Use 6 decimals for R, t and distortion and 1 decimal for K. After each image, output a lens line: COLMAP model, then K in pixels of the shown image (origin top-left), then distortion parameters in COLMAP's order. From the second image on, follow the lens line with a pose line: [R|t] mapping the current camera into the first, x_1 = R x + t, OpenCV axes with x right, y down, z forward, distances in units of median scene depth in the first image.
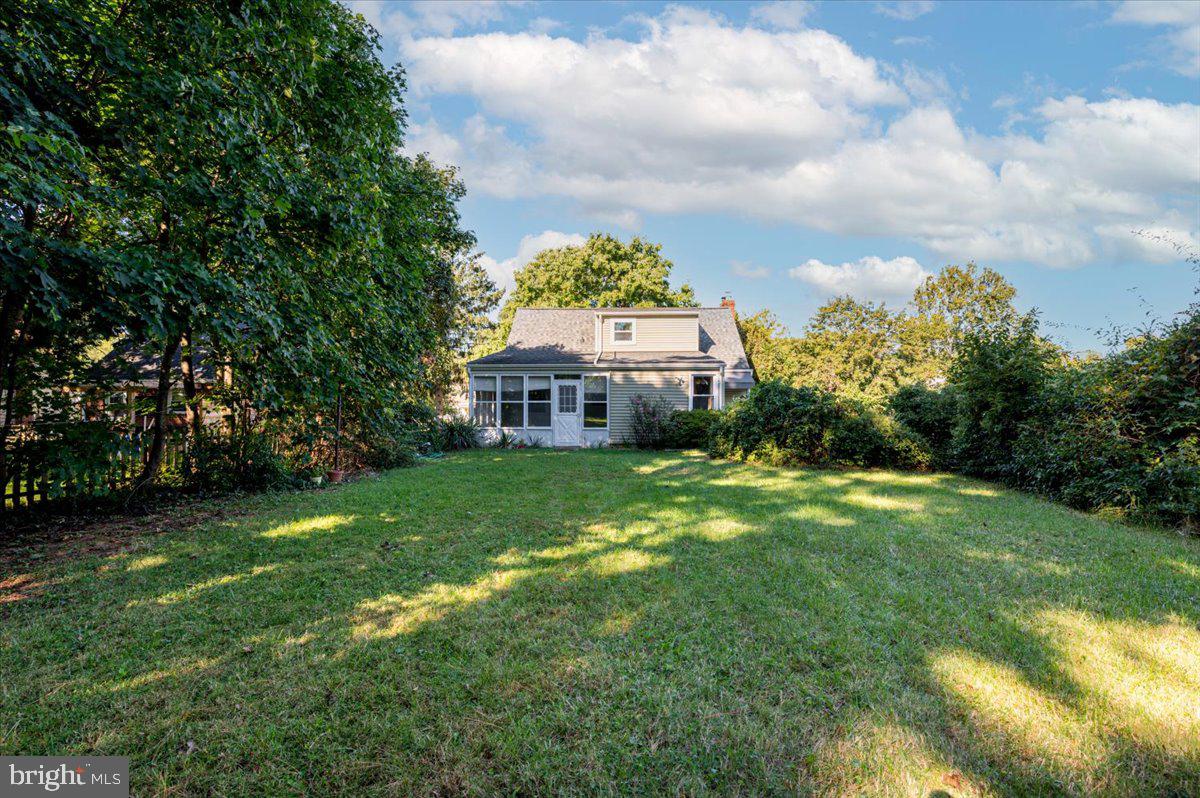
lens RADIAL K [[527.4, 0, 611.6], [0, 527.4, 402.0], [0, 0, 1]] dist [0.000917, 0.000092]
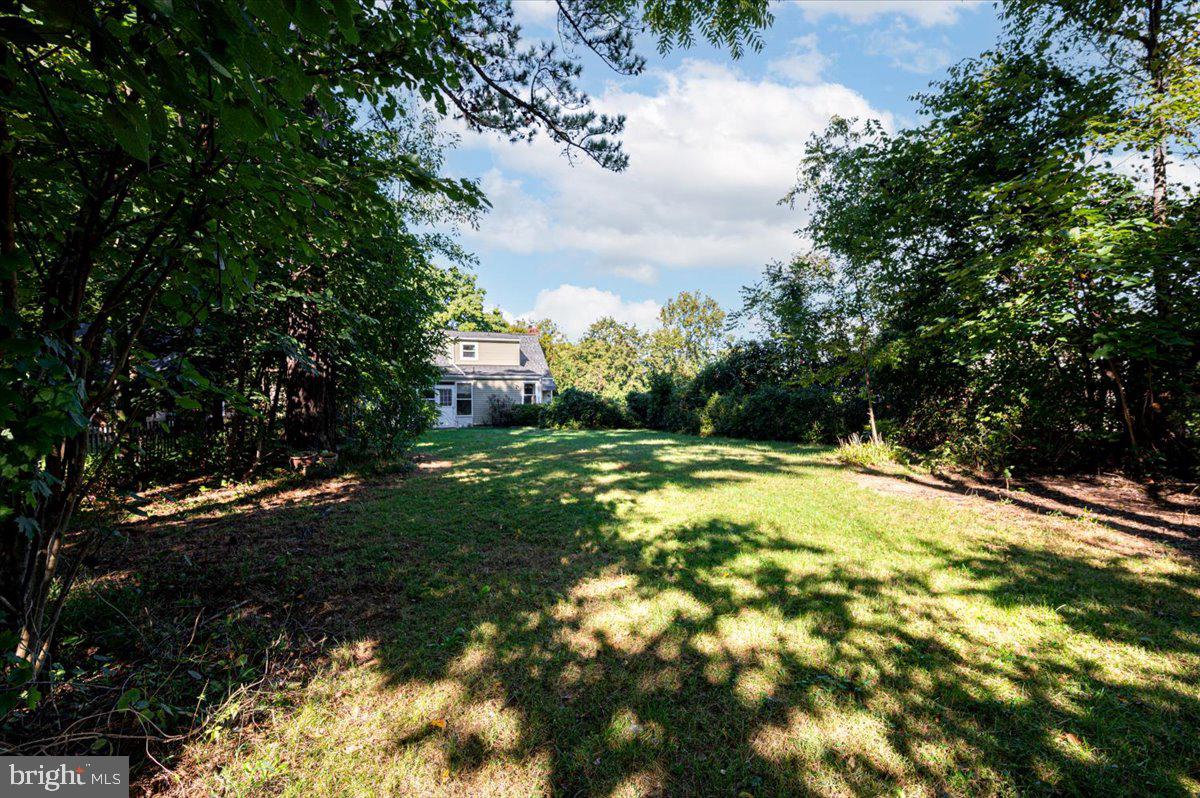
lens RADIAL K [[527.4, 0, 599.9], [0, 527.4, 398.3], [0, 0, 1]] dist [0.000917, 0.000092]
pose [[0.922724, -0.005240, 0.385426, -0.211288], [0.005210, 0.999986, 0.001121, -0.002004], [-0.385427, 0.000973, 0.922738, -0.502940]]
